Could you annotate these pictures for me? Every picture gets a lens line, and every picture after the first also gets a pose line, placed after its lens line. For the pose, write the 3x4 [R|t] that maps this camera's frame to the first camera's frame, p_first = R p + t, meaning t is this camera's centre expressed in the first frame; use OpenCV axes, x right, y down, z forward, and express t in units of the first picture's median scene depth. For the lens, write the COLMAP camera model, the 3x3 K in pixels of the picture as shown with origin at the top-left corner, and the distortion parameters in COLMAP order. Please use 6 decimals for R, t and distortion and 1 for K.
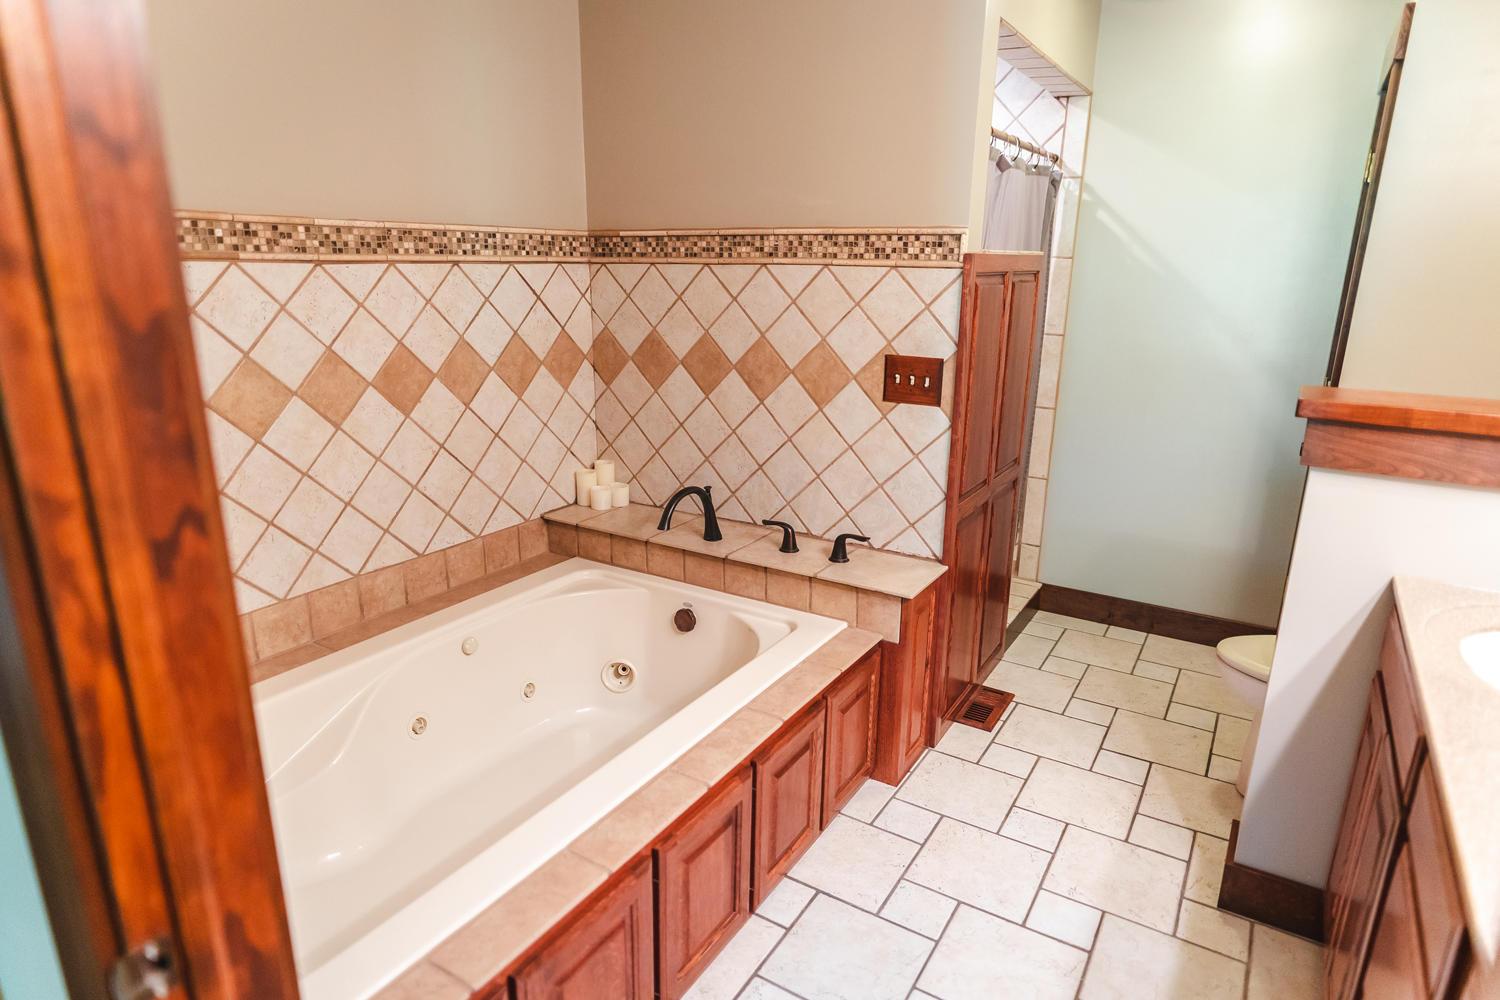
lens RADIAL K [[868.4, 0, 744.7], [0, 868.4, 506.3], [0, 0, 1]] dist [0.001607, -0.000885]
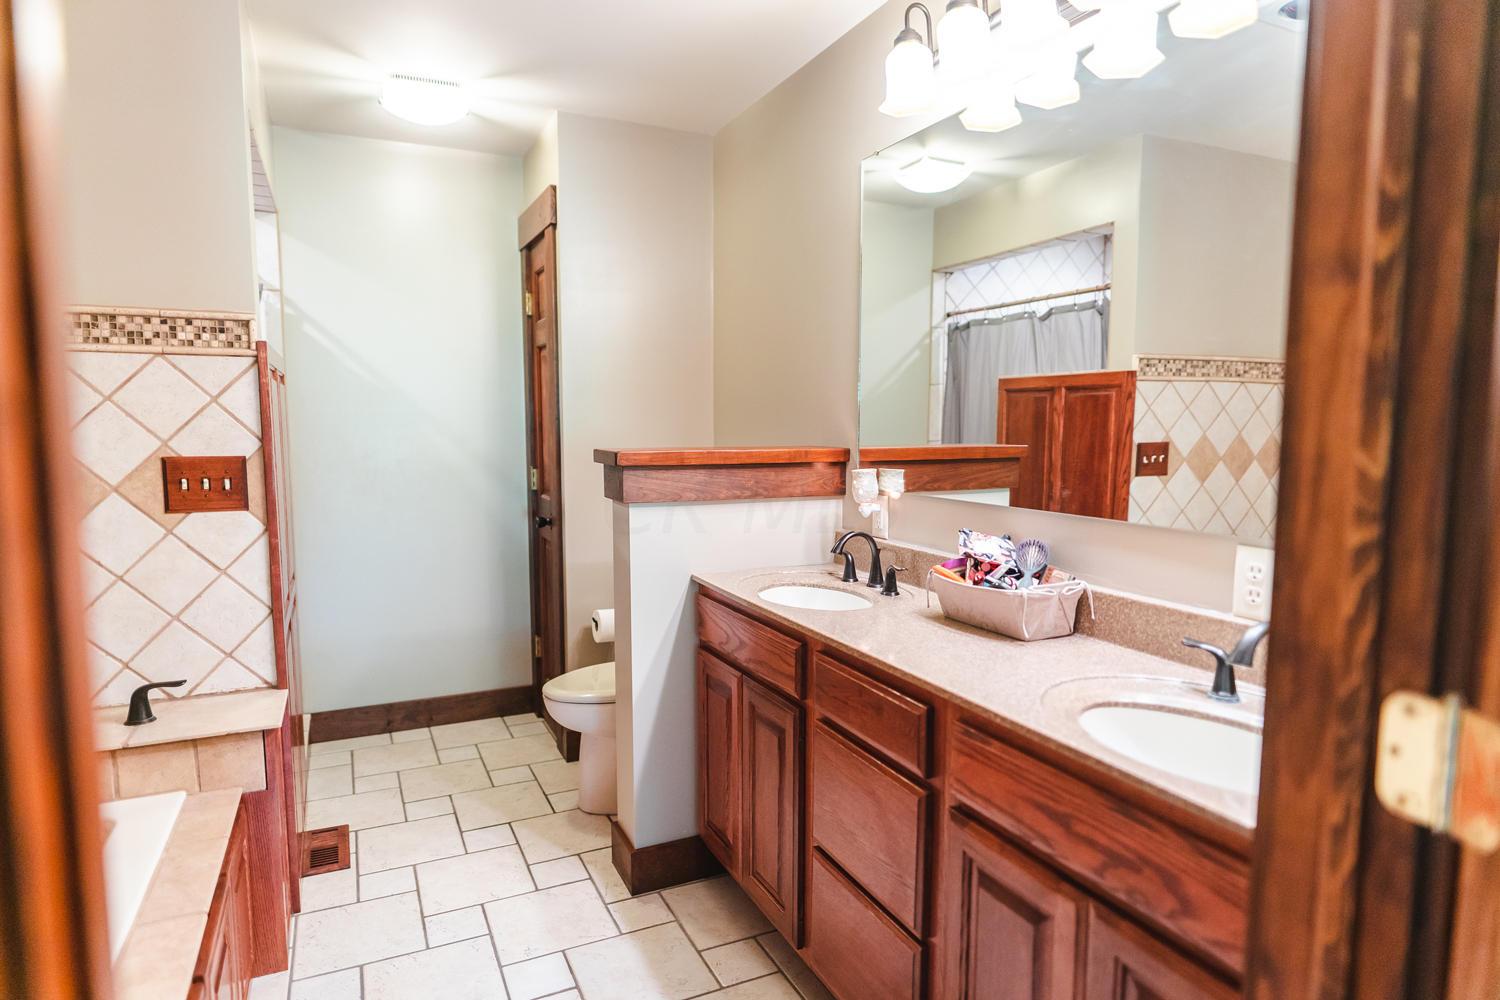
lens RADIAL K [[868.4, 0, 744.7], [0, 868.4, 506.3], [0, 0, 1]] dist [0.001607, -0.000885]
pose [[0.541968, -0.091975, 0.835351, -0.240085], [0.237692, 0.970184, -0.047392, 0.043195], [-0.806085, 0.224241, 0.547670, 0.114069]]
